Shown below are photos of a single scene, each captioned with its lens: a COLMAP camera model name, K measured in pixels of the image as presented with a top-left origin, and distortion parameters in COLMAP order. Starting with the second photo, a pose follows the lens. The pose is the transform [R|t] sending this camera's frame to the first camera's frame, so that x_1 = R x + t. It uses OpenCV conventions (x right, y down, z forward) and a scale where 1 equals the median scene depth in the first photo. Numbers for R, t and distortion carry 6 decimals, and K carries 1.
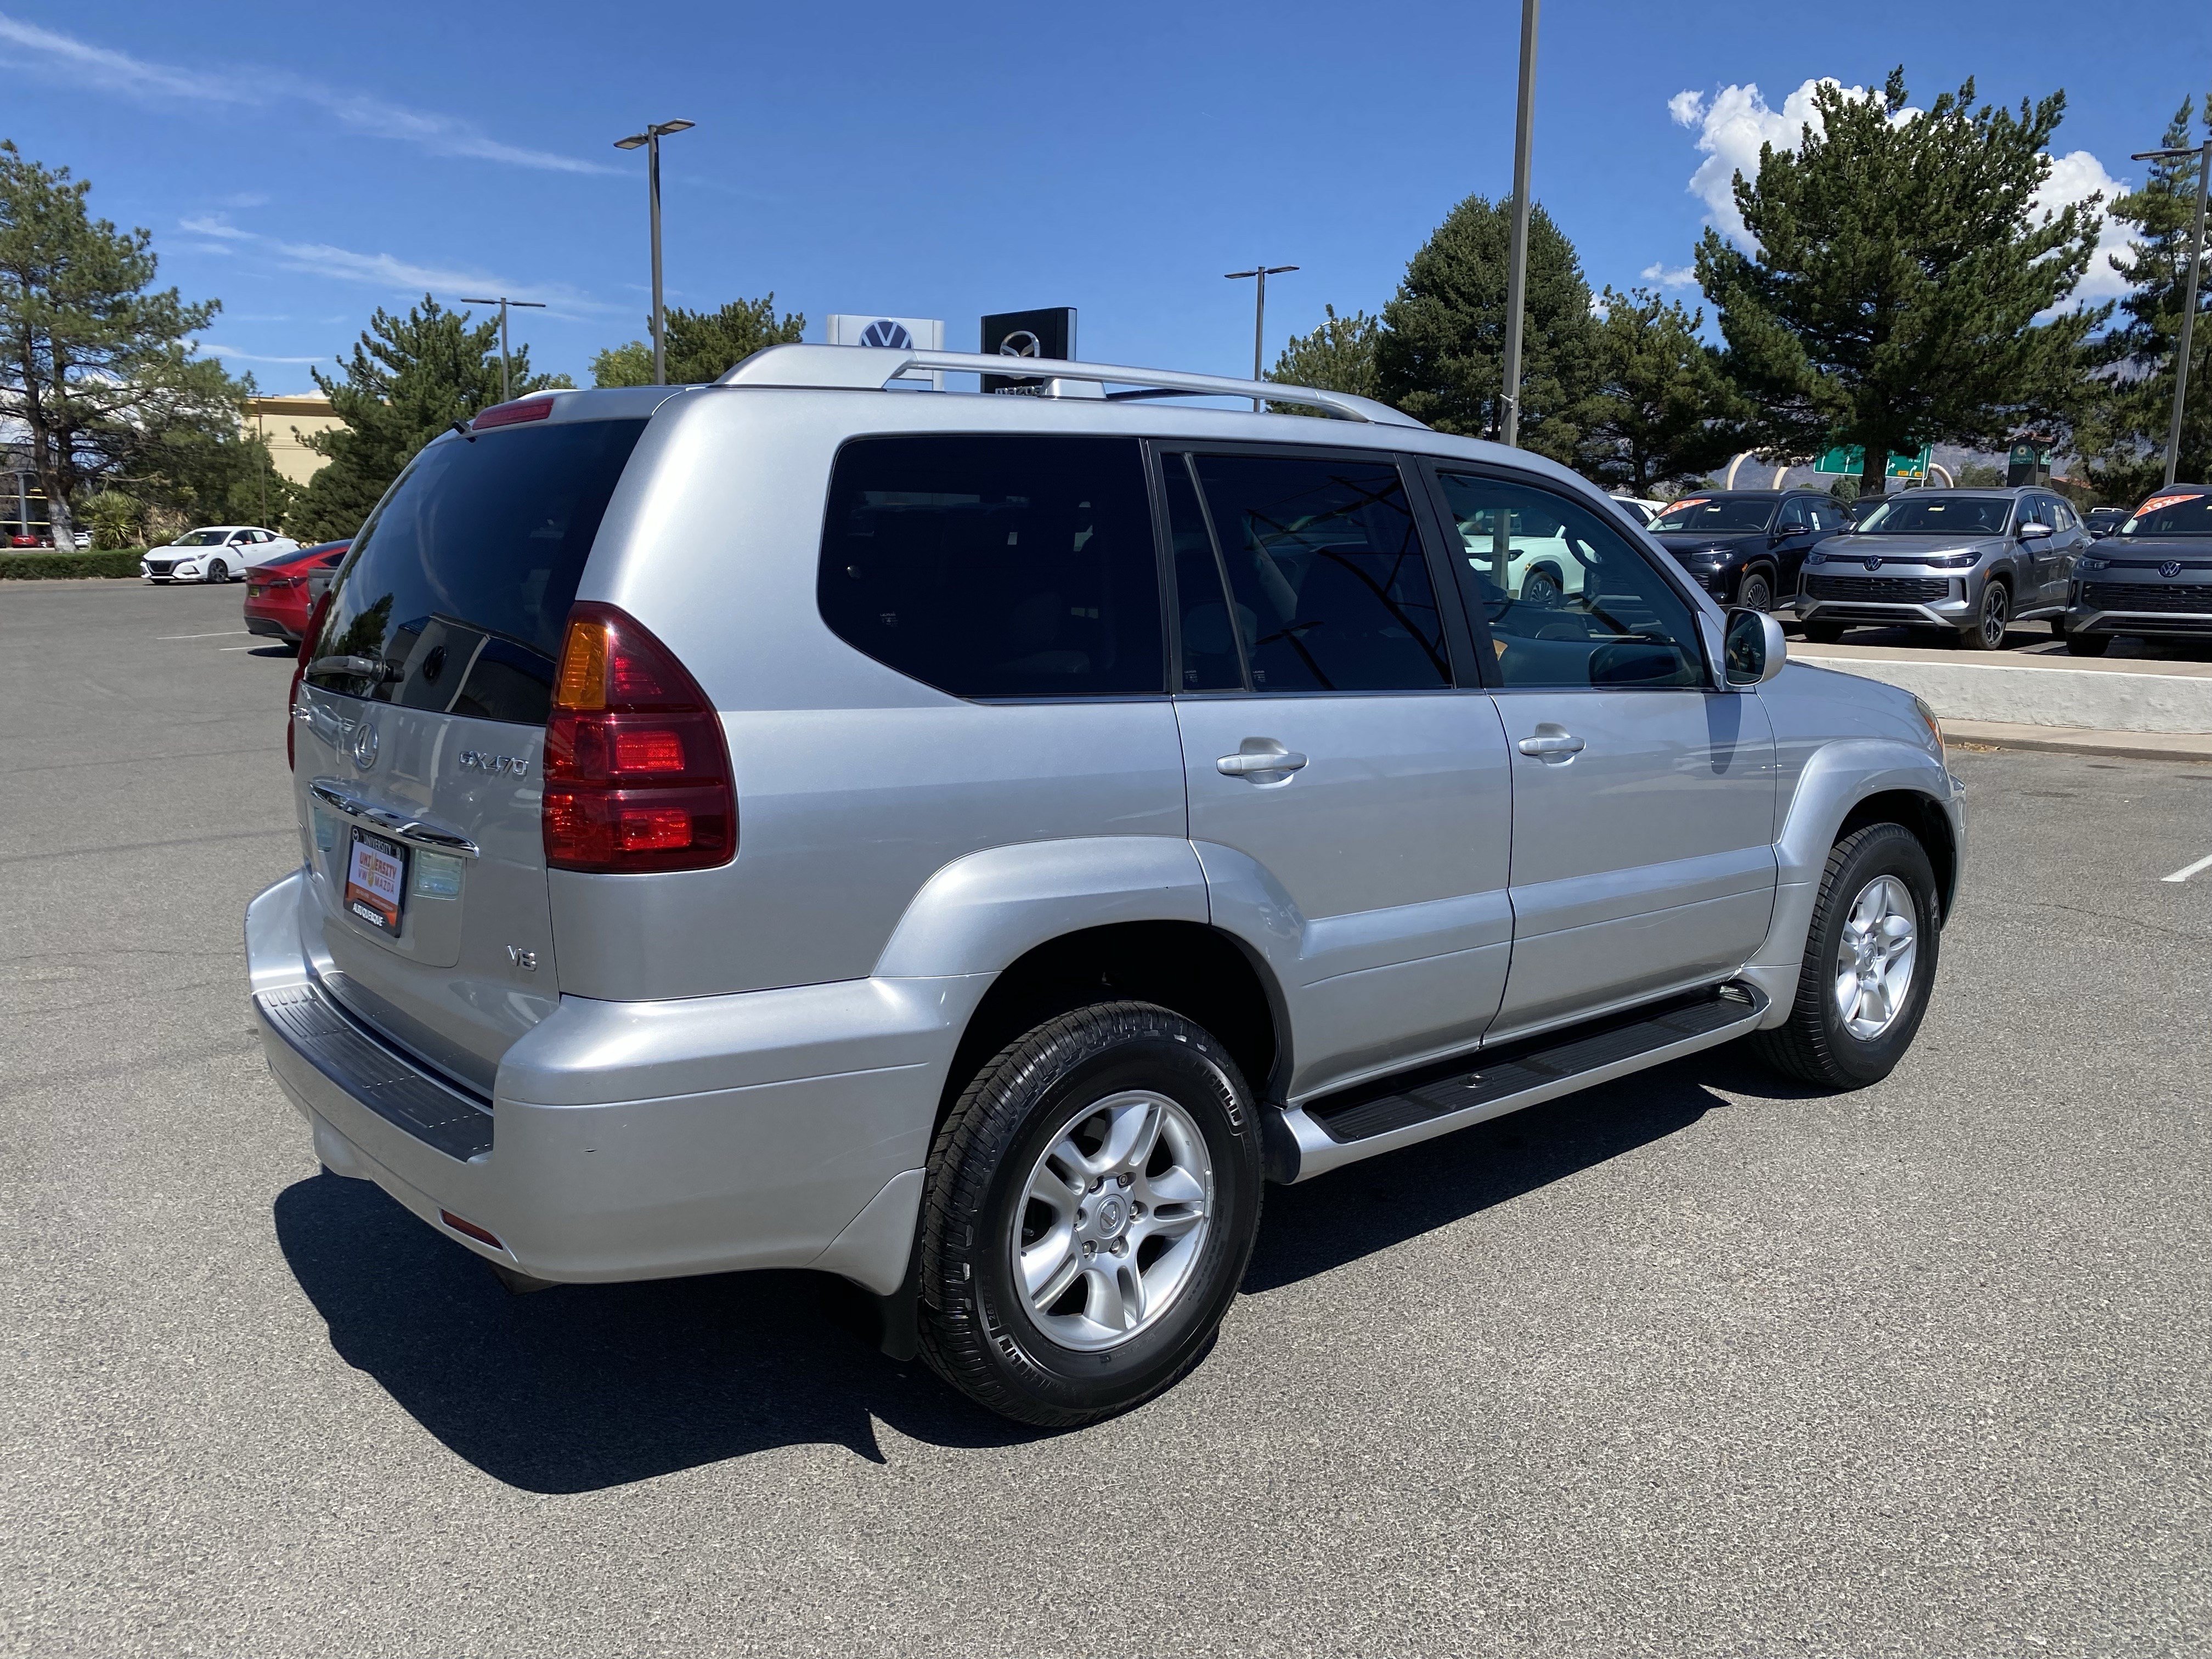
lens RADIAL K [[1686.6, 0, 988.8], [0, 1686.6, 848.5], [0, 0, 1]] dist [0.007456, 0.004188]
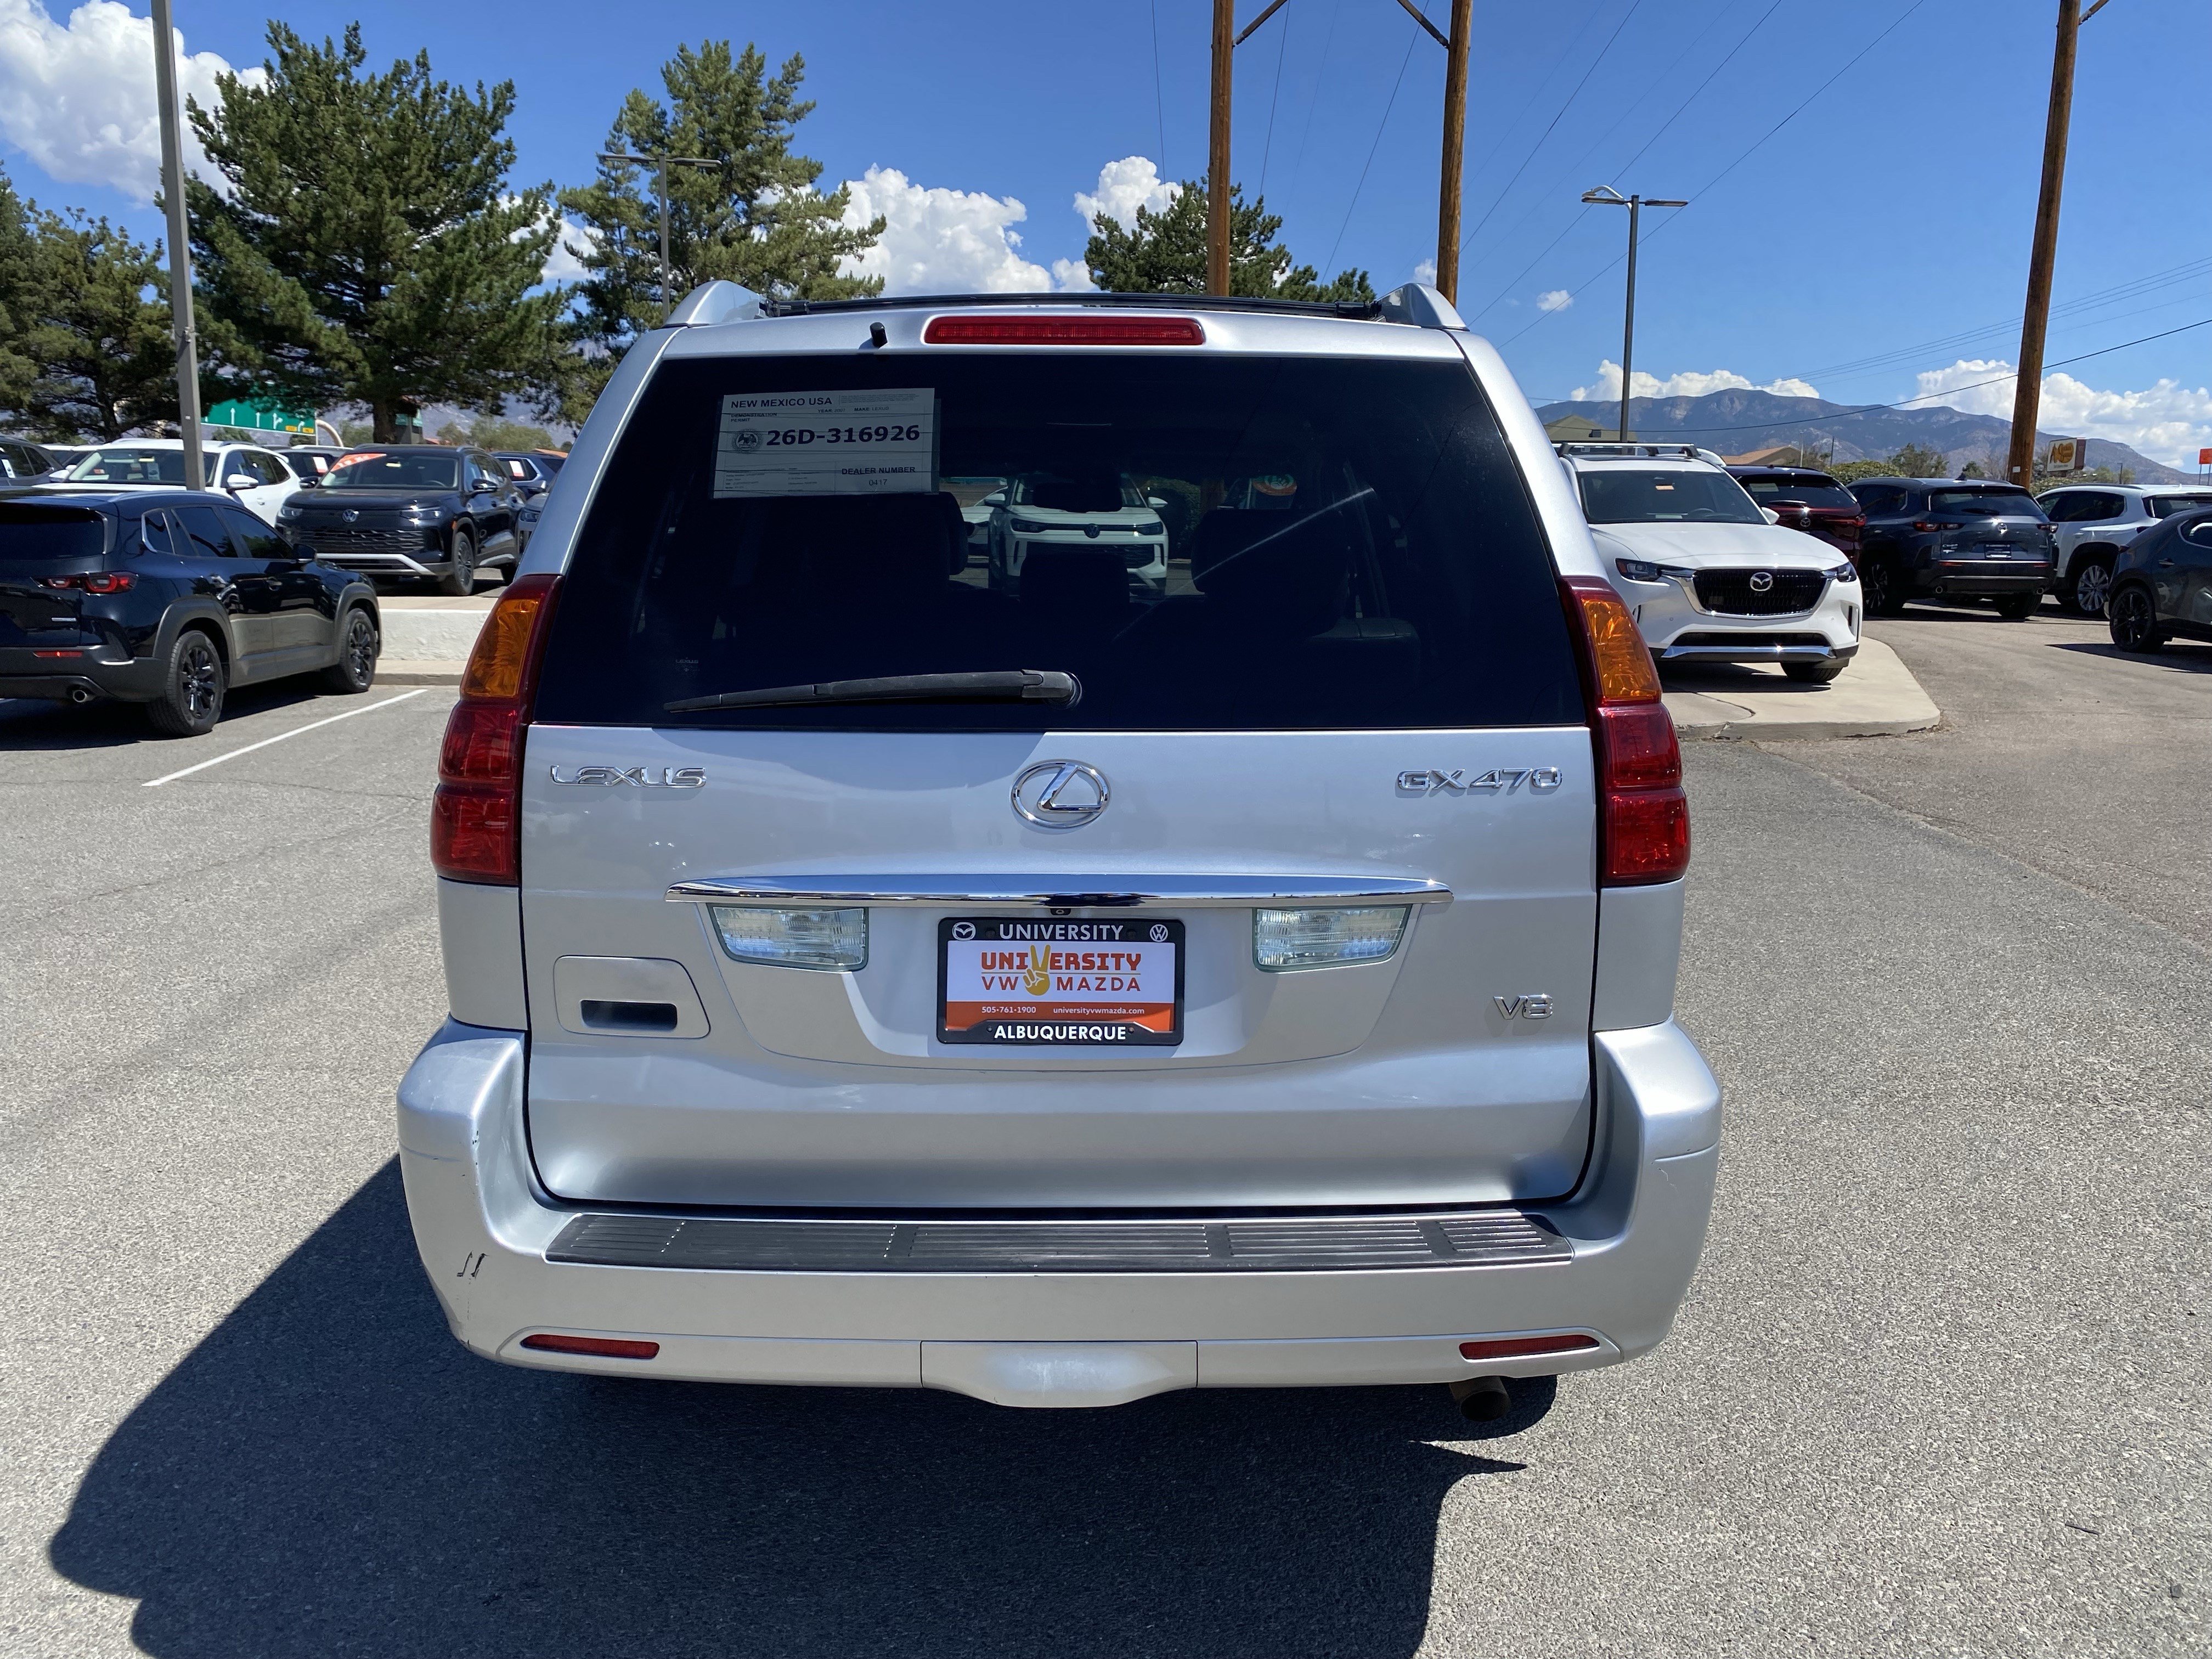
lens RADIAL K [[1751.0, 0, 1109.1], [0, 1751.0, 829.2], [0, 0, 1]] dist [0.005461, 0.005102]
pose [[0.619185, -0.135649, 0.773440, -0.059369], [0.129654, 0.989108, 0.069678, -0.006142], [-0.774467, 0.057136, 0.630028, 0.033901]]
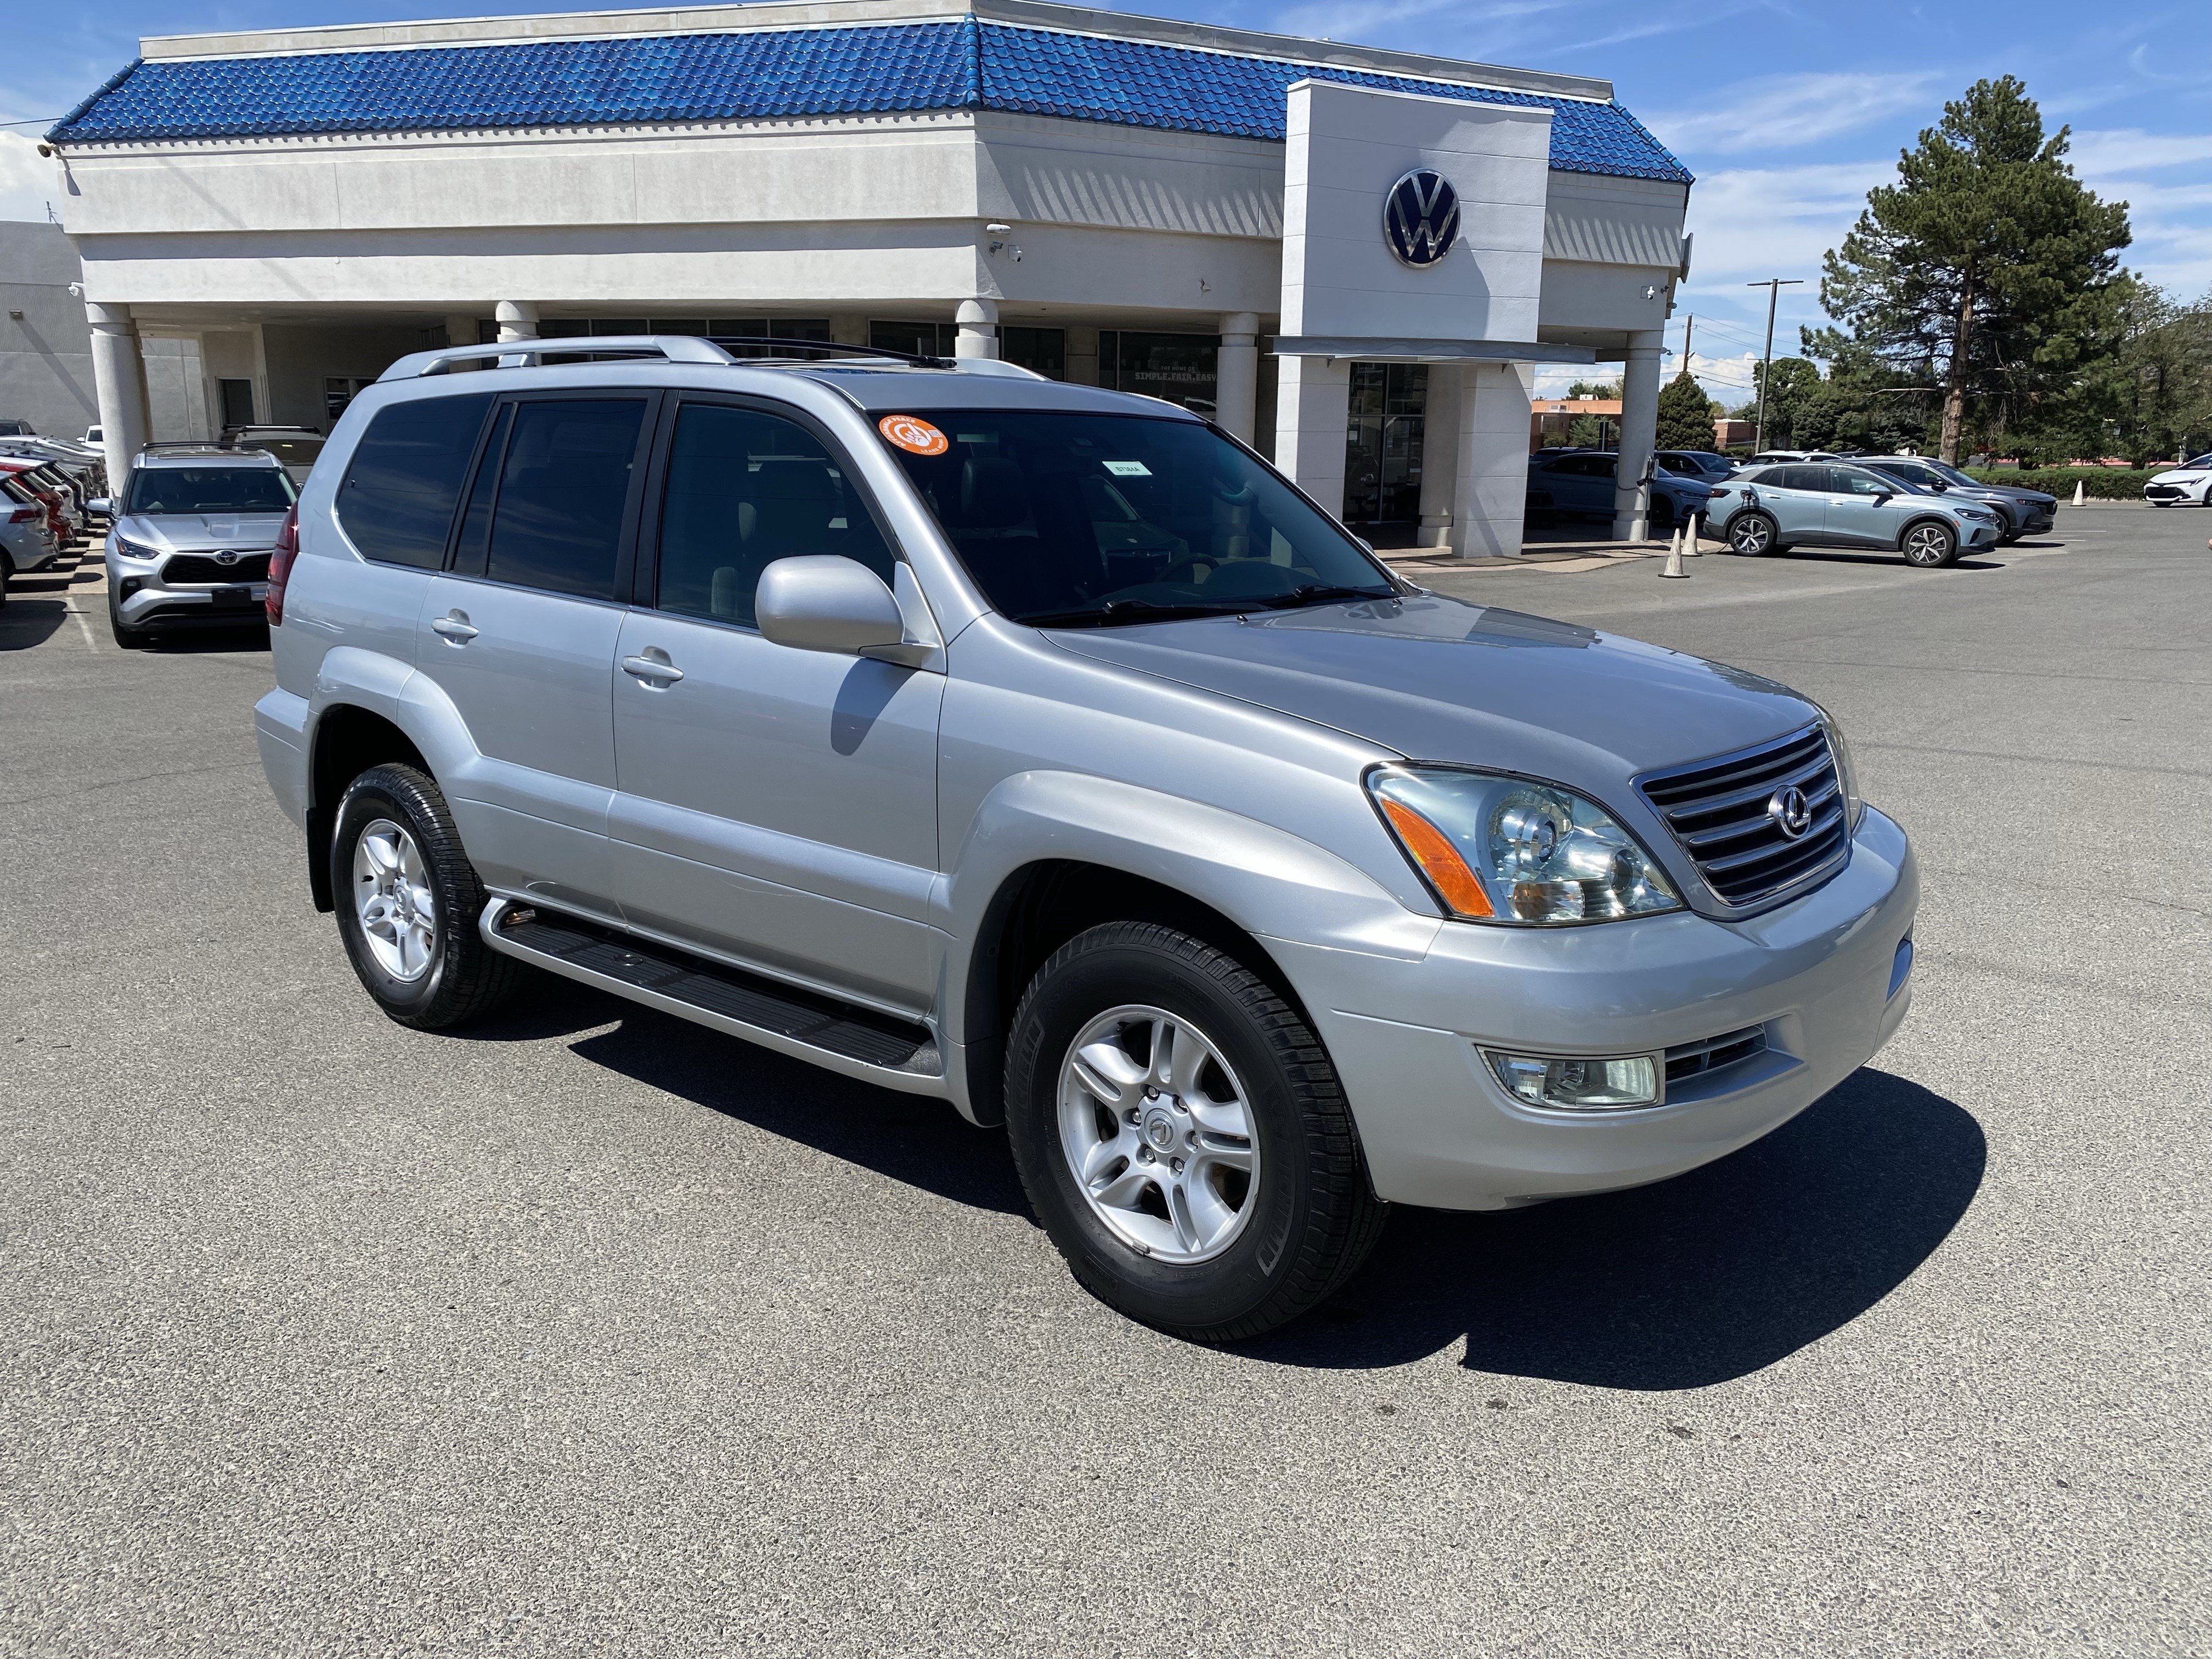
lens RADIAL K [[1682.8, 0, 1110.7], [0, 1682.8, 827.1], [0, 0, 1]] dist [0.011753, -0.000024]
pose [[0.174318, 0.205452, -0.963017, 0.111238], [-0.168984, 0.969724, 0.176294, -0.015300], [0.970081, 0.132003, 0.203759, 0.086258]]
